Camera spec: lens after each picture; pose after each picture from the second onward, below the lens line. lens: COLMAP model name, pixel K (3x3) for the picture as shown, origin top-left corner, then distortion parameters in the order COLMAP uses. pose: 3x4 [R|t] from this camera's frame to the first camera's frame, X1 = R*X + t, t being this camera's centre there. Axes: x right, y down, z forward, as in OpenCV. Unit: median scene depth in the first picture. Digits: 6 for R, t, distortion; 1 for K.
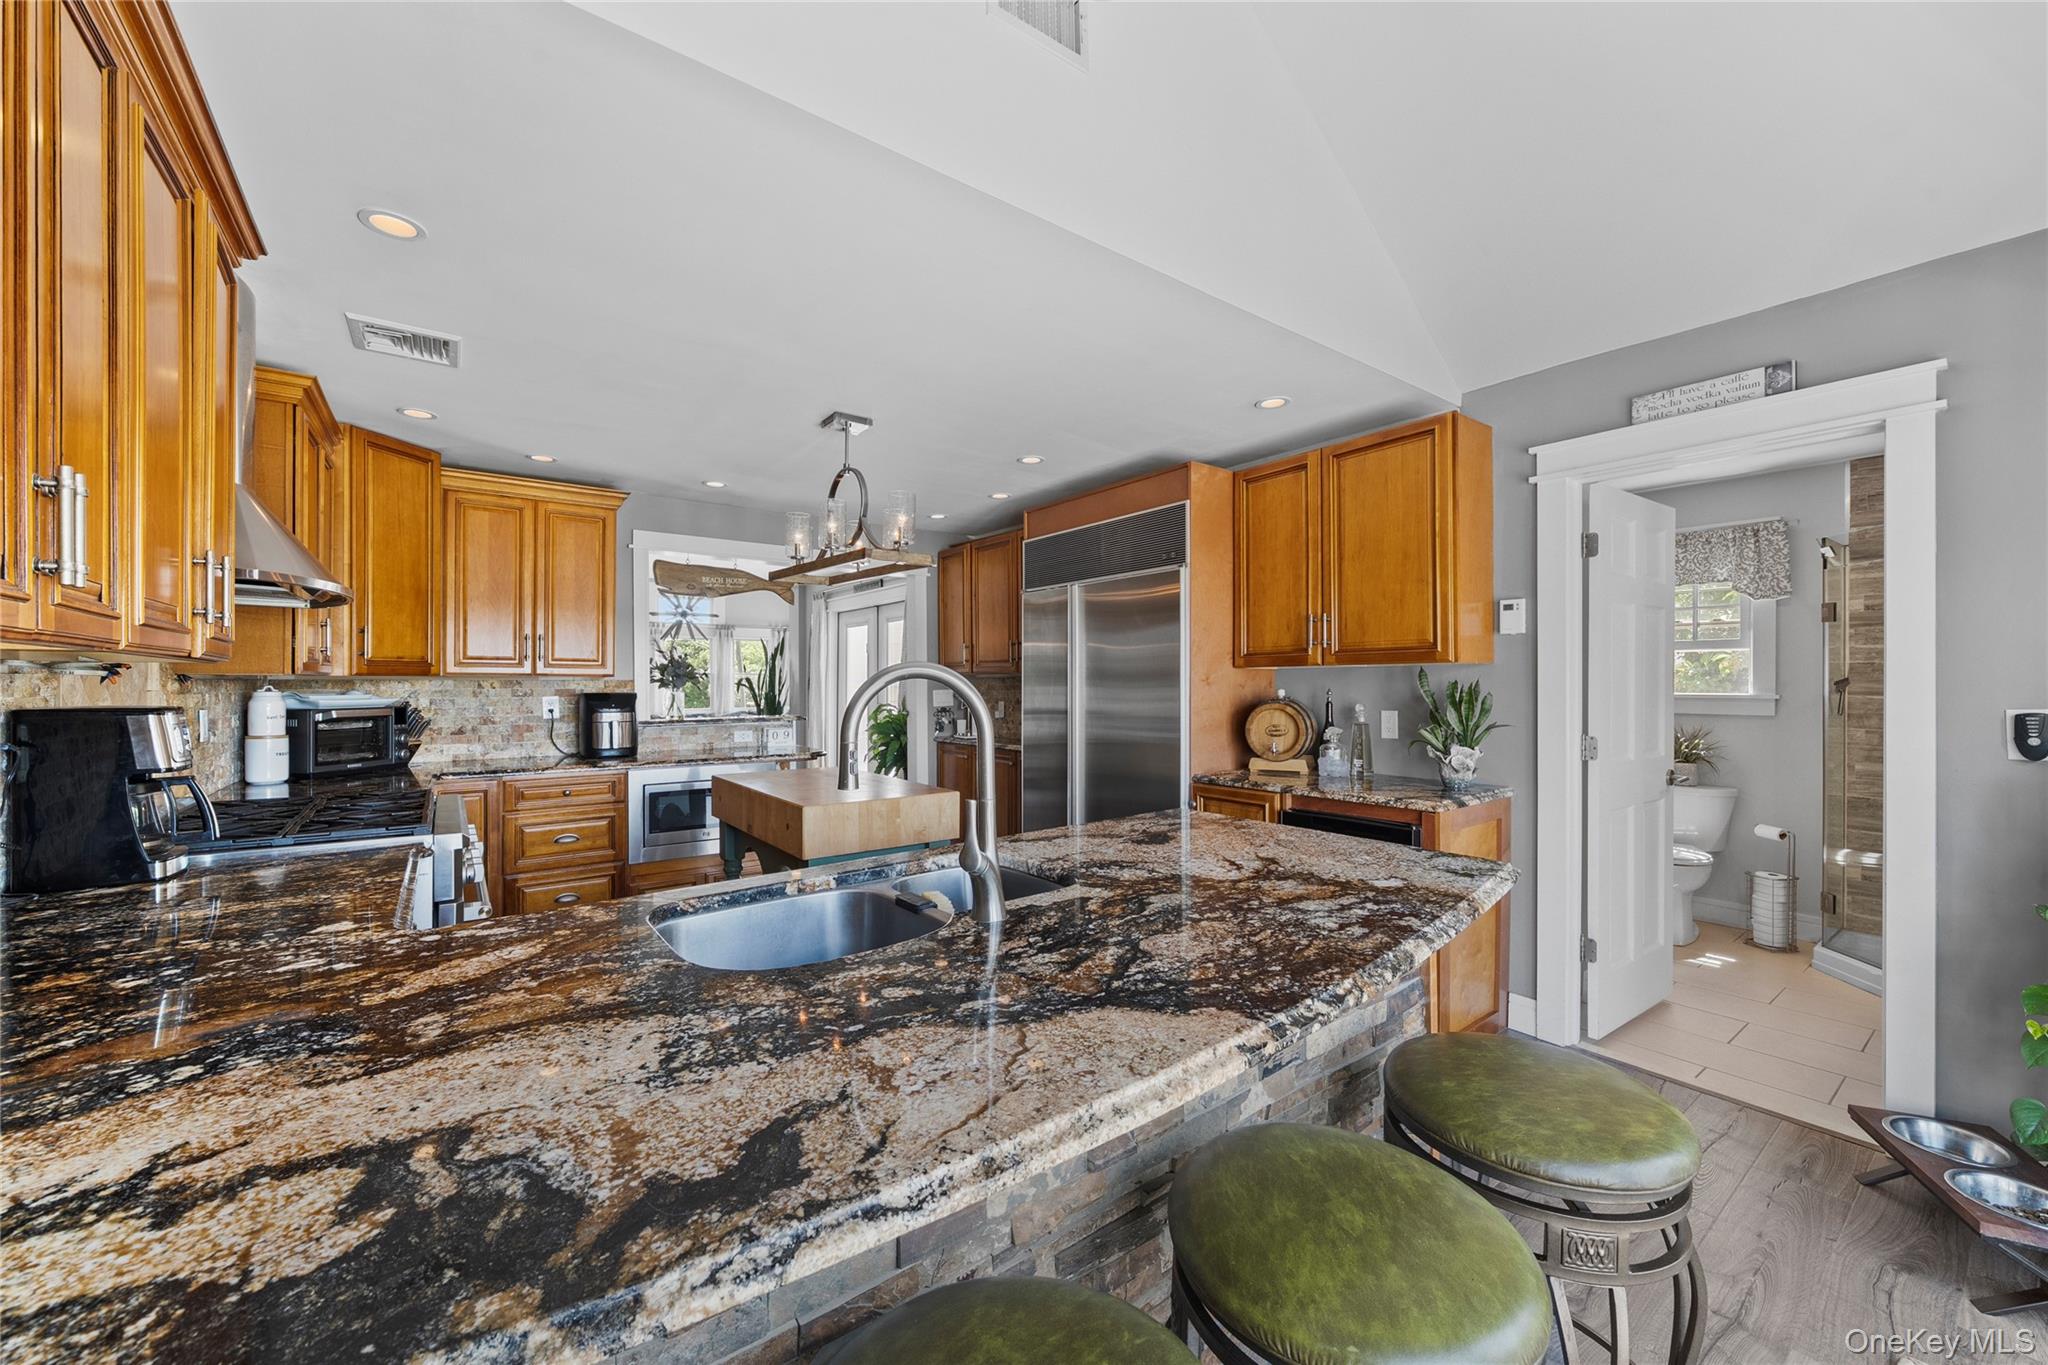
lens RADIAL K [[771.9, 0, 1016.2], [0, 771.9, 683.9], [0, 0, 1]] dist [-0.001549, -0.000049]
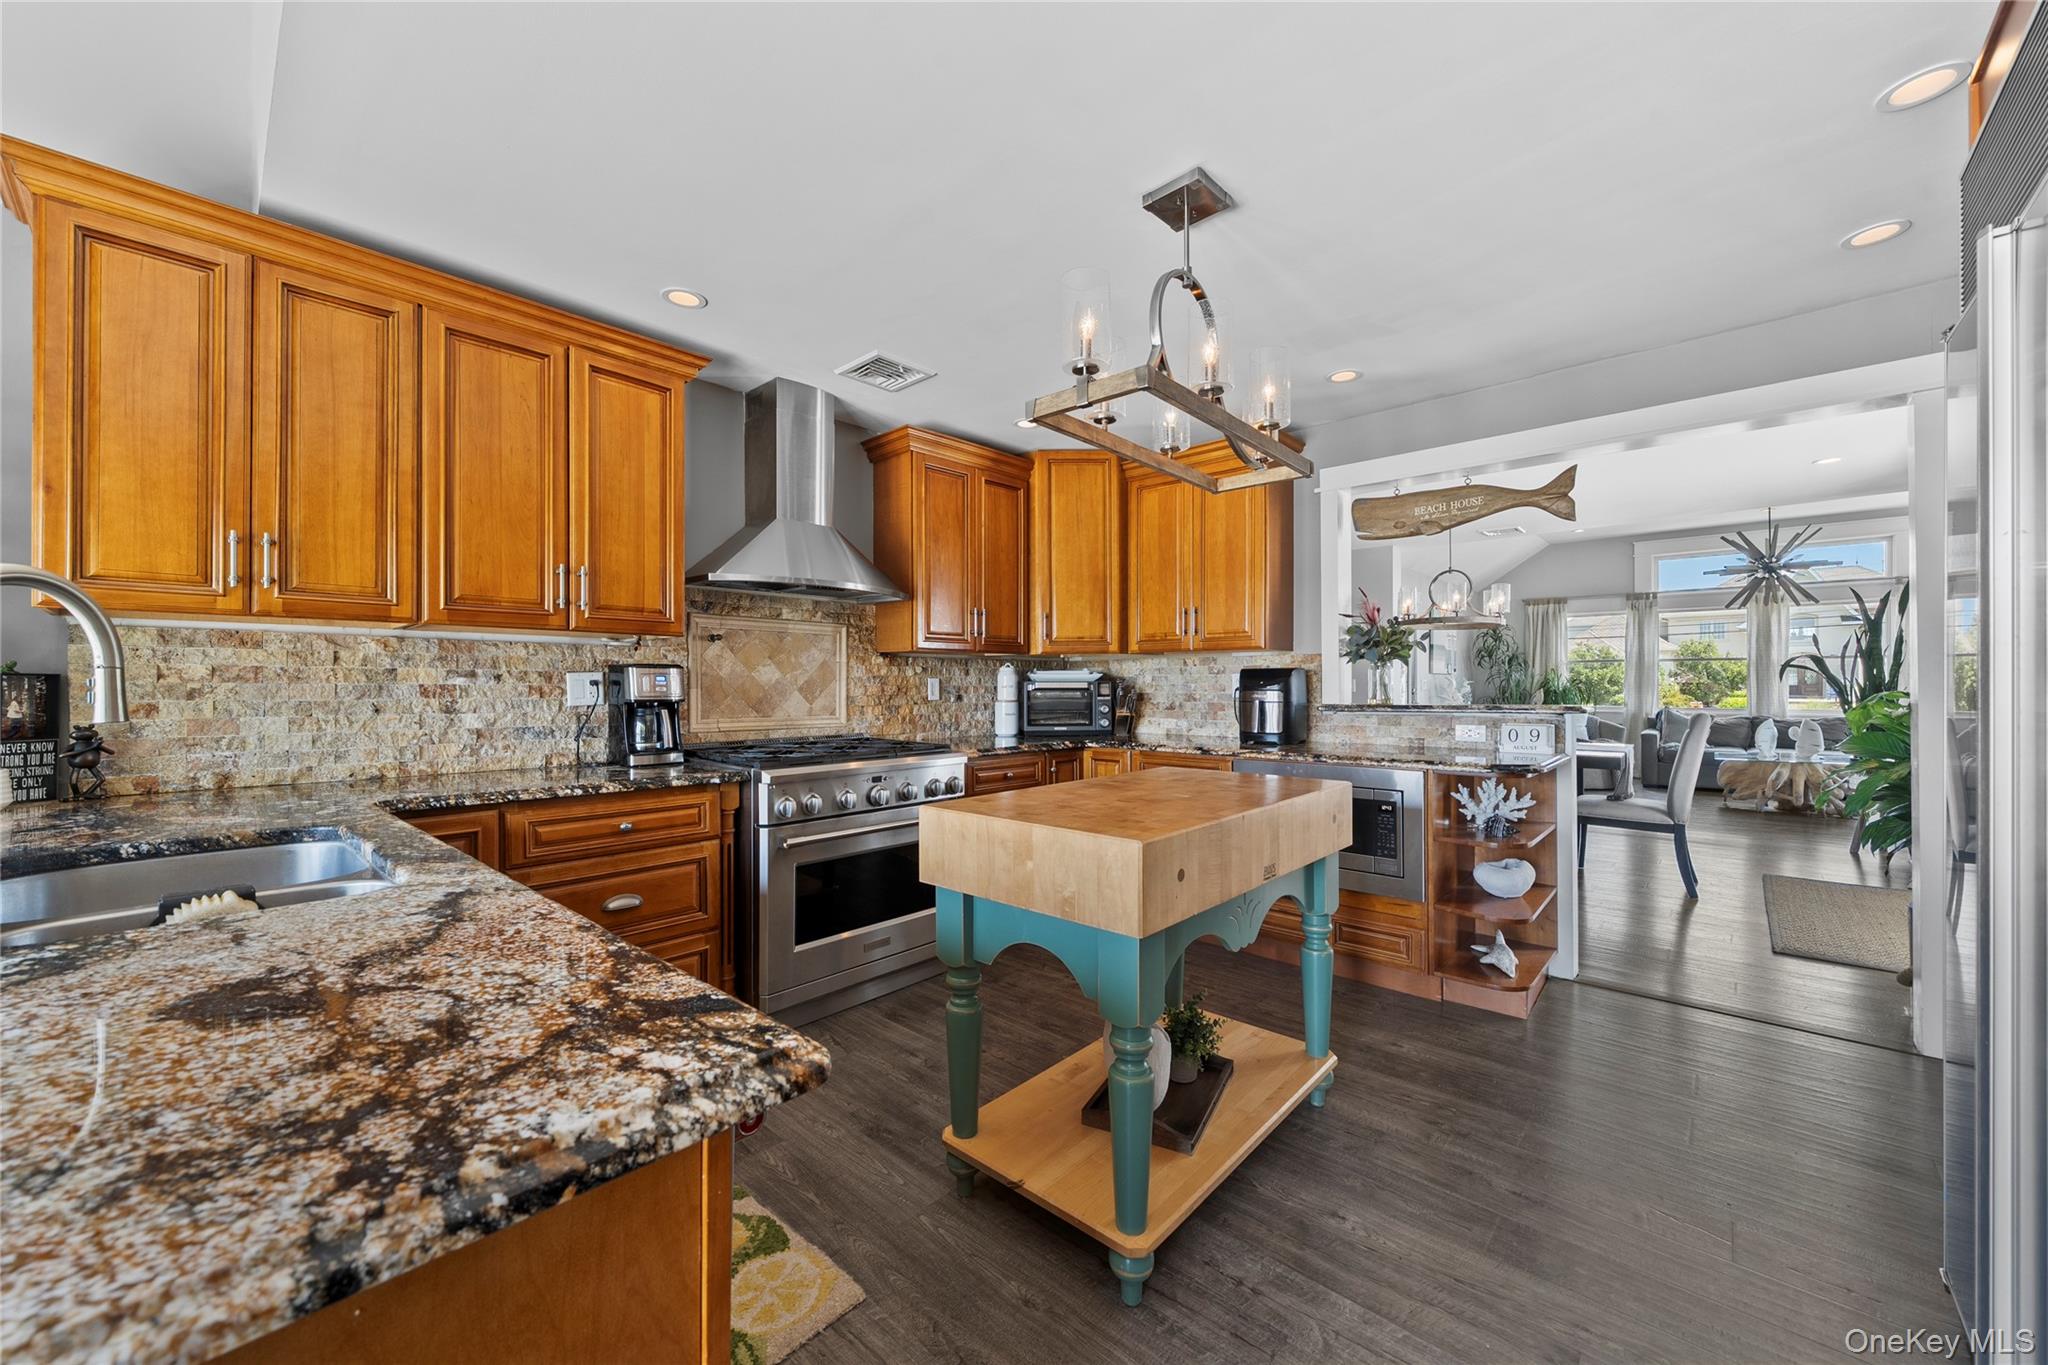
lens RADIAL K [[771.9, 0, 1016.2], [0, 771.9, 683.9], [0, 0, 1]] dist [-0.001549, -0.000049]
pose [[0.185333, -0.000882, -0.982675, 0.279754], [0.001239, 0.999999, -0.000664, 0.031094], [0.982675, -0.001094, 0.185334, 0.603575]]
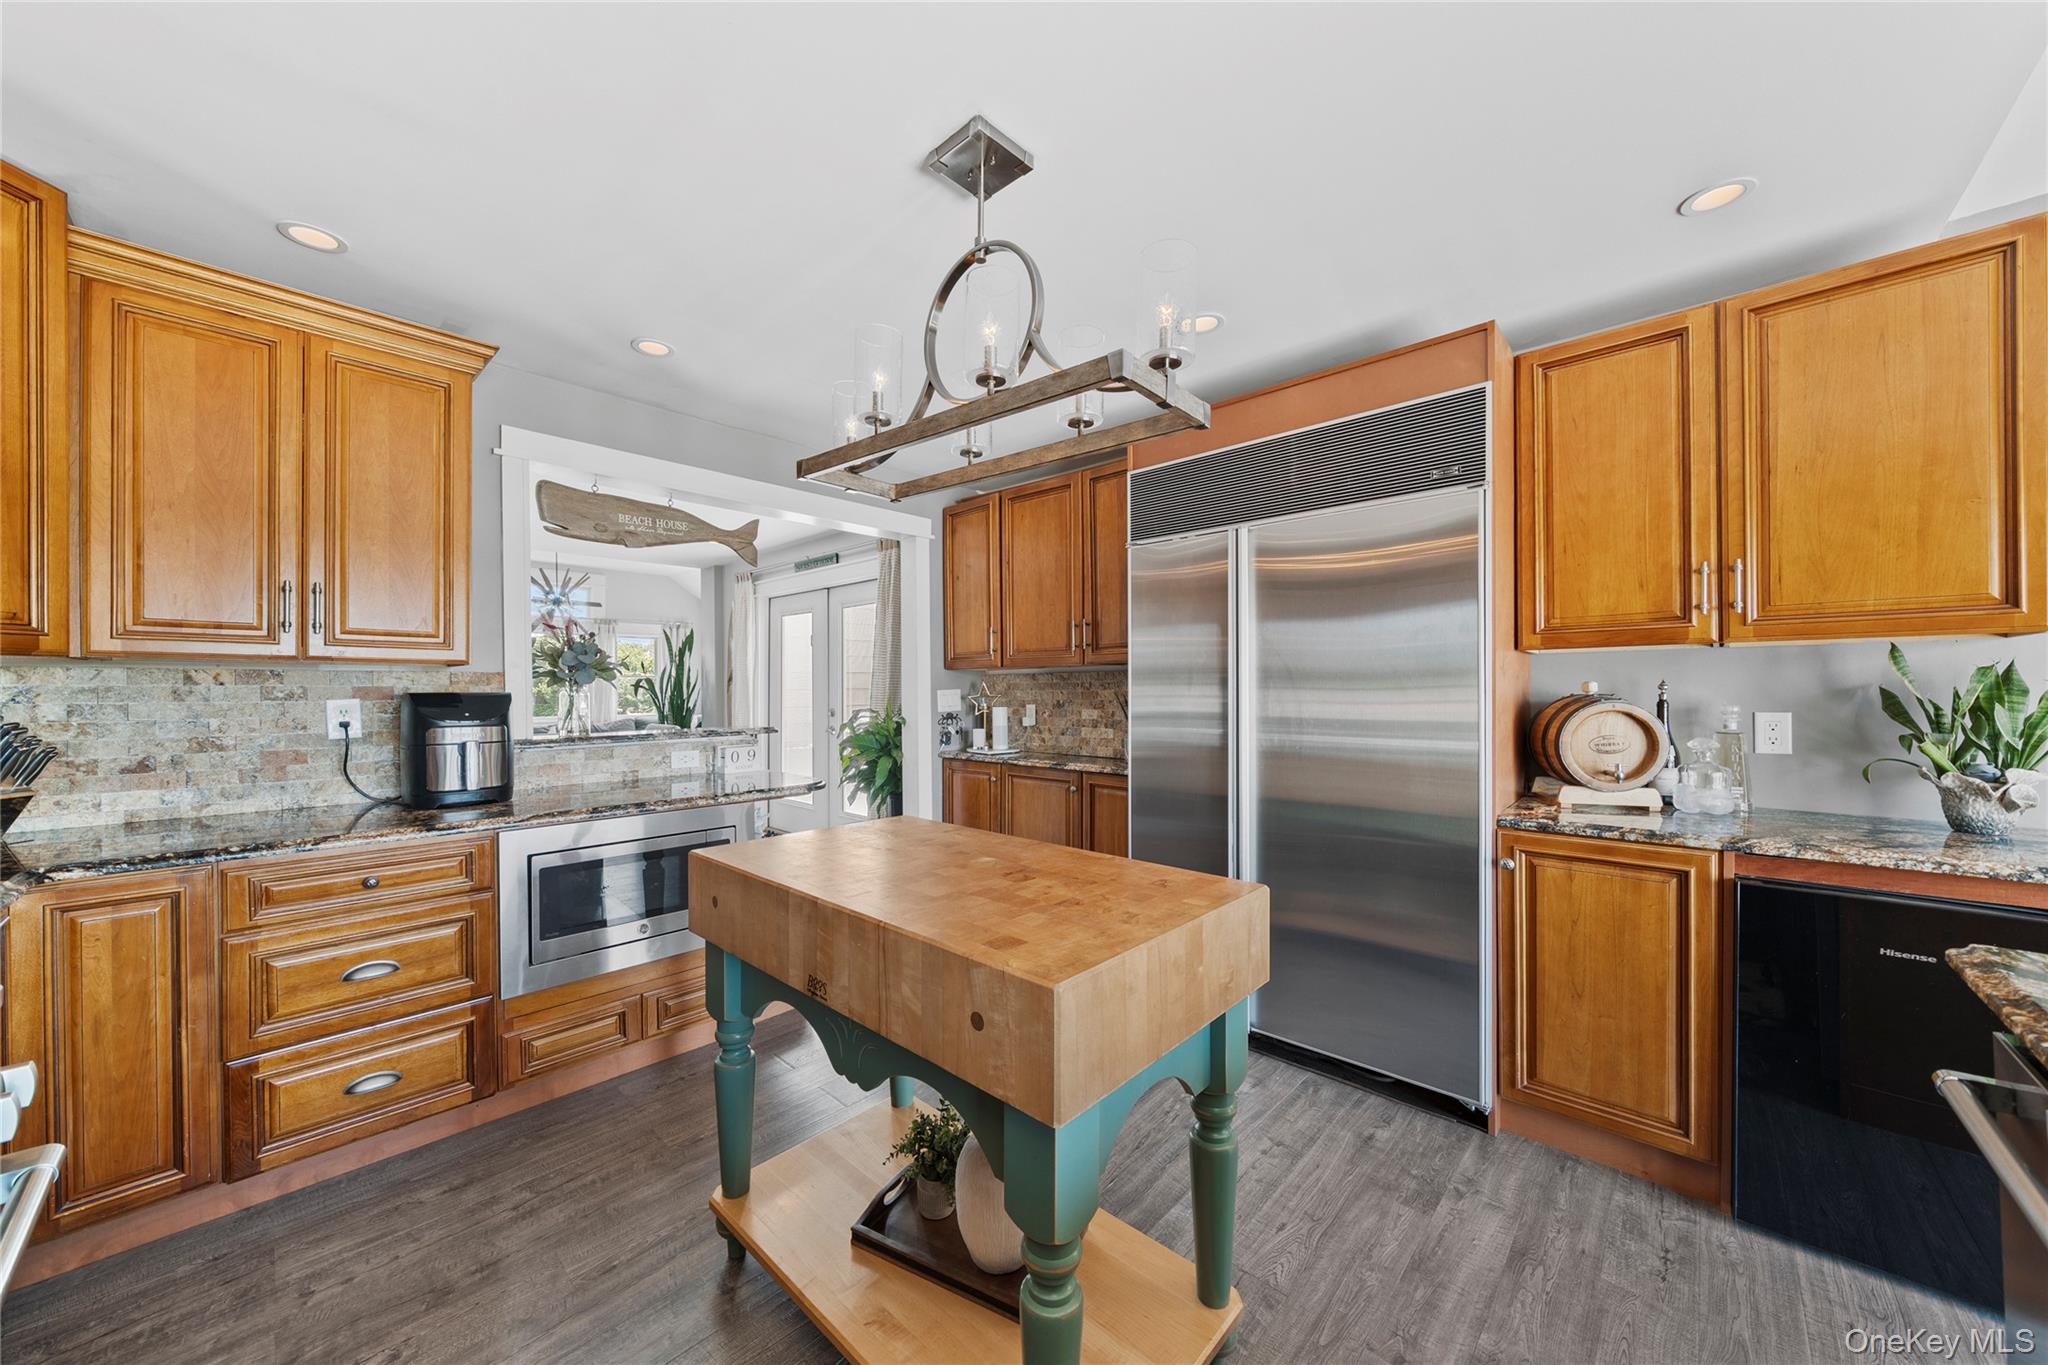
lens RADIAL K [[723.2, 0, 1023.8], [0, 723.2, 692.1], [0, 0, 1]] dist [-0.004354, -0.000049]
pose [[0.983280, -0.003042, 0.182074, -0.222388], [0.002365, 0.999989, 0.003938, 0.010621], [-0.182084, -0.003441, 0.983277, 0.414974]]
